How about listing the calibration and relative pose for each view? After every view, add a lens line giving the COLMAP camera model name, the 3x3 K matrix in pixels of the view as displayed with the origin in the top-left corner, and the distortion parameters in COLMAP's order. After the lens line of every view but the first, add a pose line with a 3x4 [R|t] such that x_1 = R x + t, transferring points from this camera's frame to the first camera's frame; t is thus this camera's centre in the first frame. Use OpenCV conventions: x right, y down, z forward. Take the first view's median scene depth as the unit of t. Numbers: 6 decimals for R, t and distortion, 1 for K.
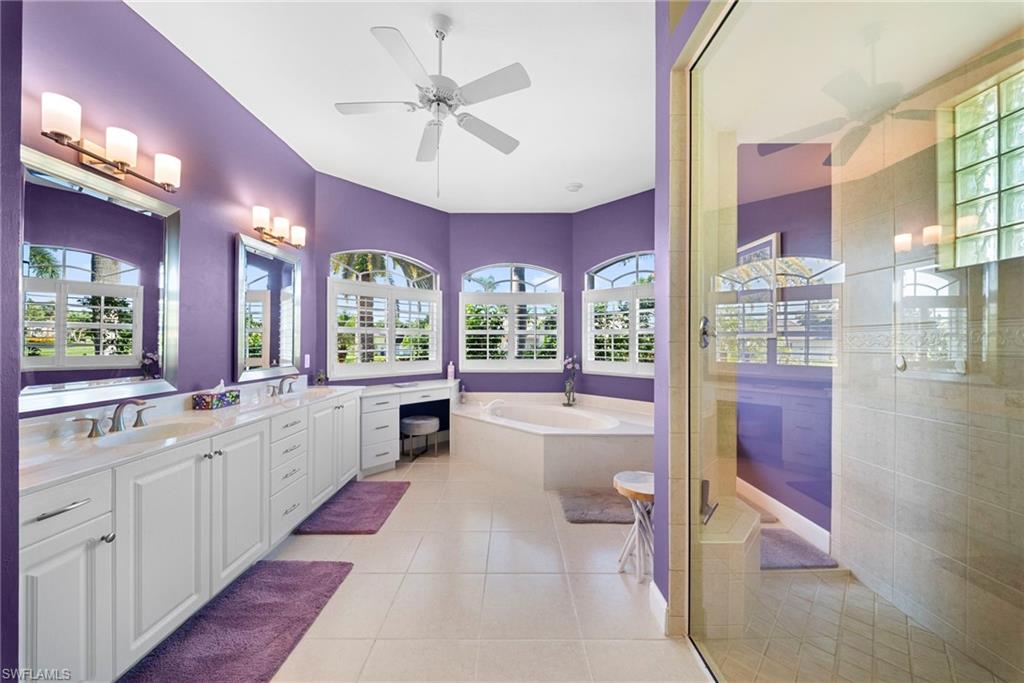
lens RADIAL K [[360.9, 0, 510.8], [0, 360.9, 341.8], [0, 0, 1]] dist [-0.005228, -0.000642]
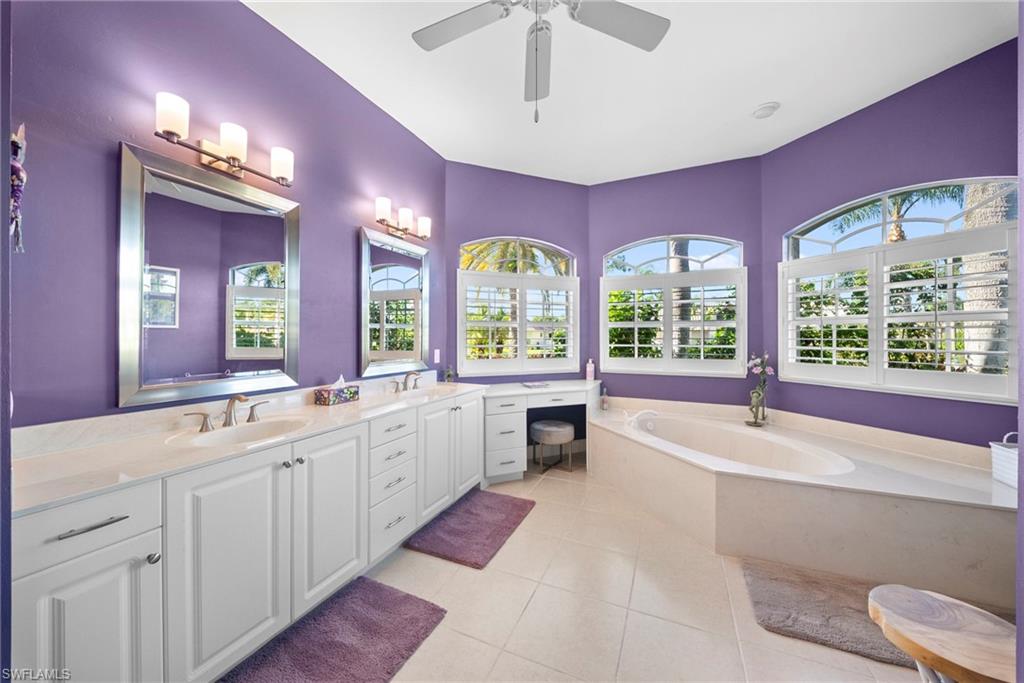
lens RADIAL K [[360.9, 0, 510.8], [0, 360.9, 336.3], [0, 0, 1]] dist [-0.005228, -0.000642]
pose [[0.911444, -0.001908, -0.411419, 0.020085], [0.002142, 0.999998, 0.000107, 0.000096], [0.411418, -0.000979, 0.911446, 0.232492]]
